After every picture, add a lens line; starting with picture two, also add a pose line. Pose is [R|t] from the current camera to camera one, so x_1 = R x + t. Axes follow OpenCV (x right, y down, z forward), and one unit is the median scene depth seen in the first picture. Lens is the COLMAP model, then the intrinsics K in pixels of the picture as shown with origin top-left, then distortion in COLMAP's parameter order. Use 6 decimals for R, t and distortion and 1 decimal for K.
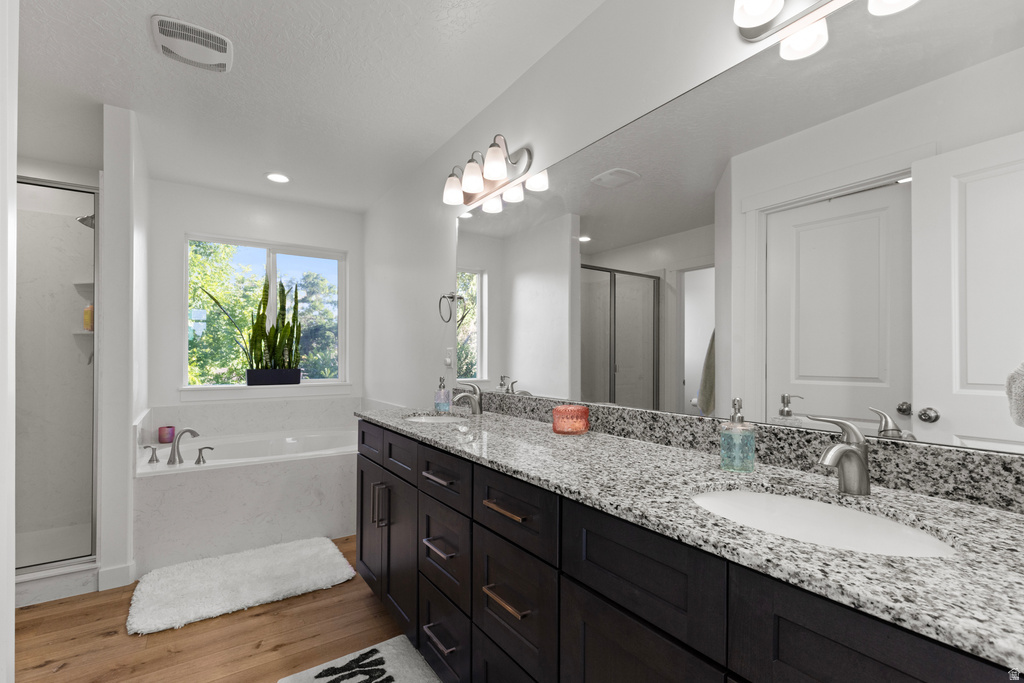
lens RADIAL K [[464.8, 0, 497.3], [0, 464.8, 356.1], [0, 0, 1]] dist [-0.000503, 0.000055]
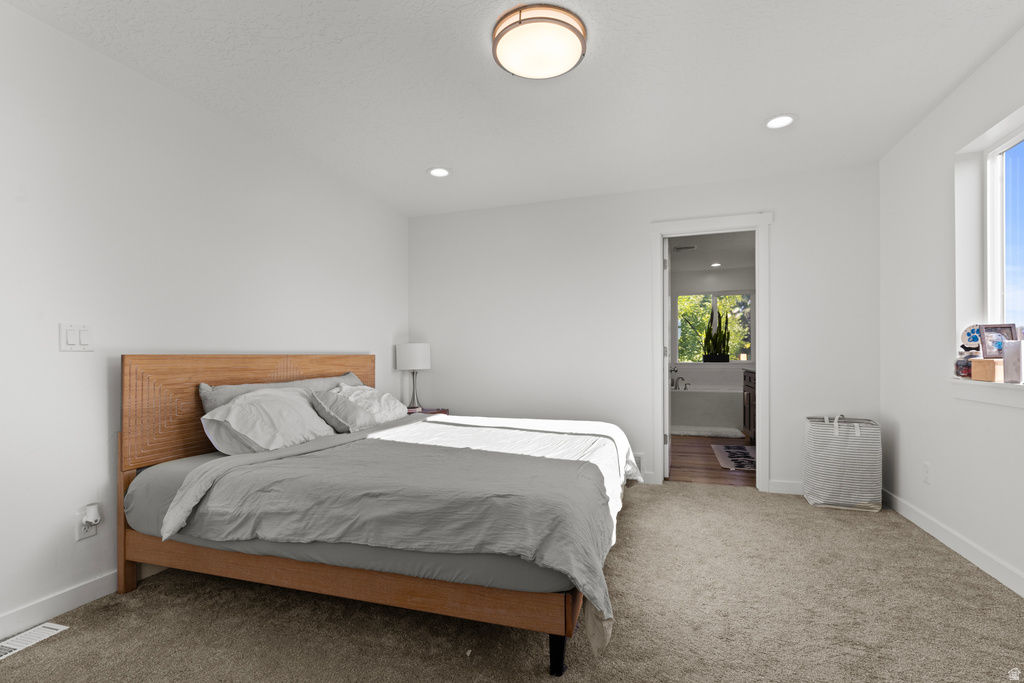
lens RADIAL K [[464.8, 0, 512.3], [0, 464.8, 348.8], [0, 0, 1]] dist [-0.000503, 0.000055]
pose [[0.627750, -0.013949, -0.778290, 0.532531], [0.007597, 0.999902, -0.011794, 0.020216], [0.778378, 0.001491, 0.627794, -0.949983]]
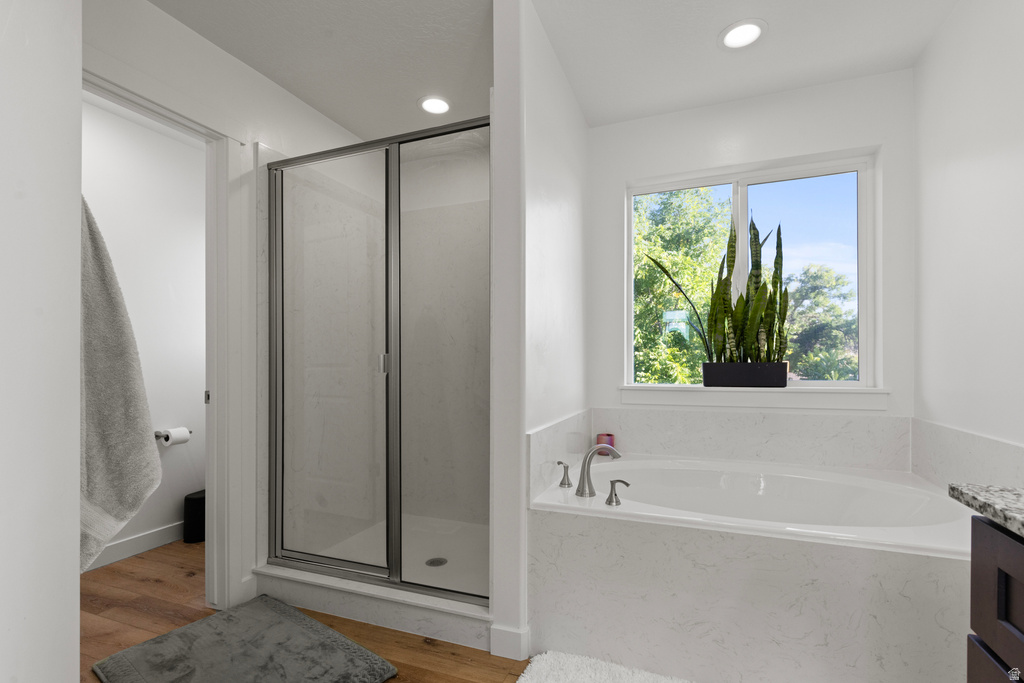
lens RADIAL K [[464.8, 0, 517.7], [0, 464.8, 362.3], [0, 0, 1]] dist [-0.000503, 0.000055]
pose [[0.582991, -0.003125, -0.812473, -0.140271], [0.006905, 0.999976, 0.001108, 0.025041], [0.812449, -0.006256, 0.582998, 0.371591]]
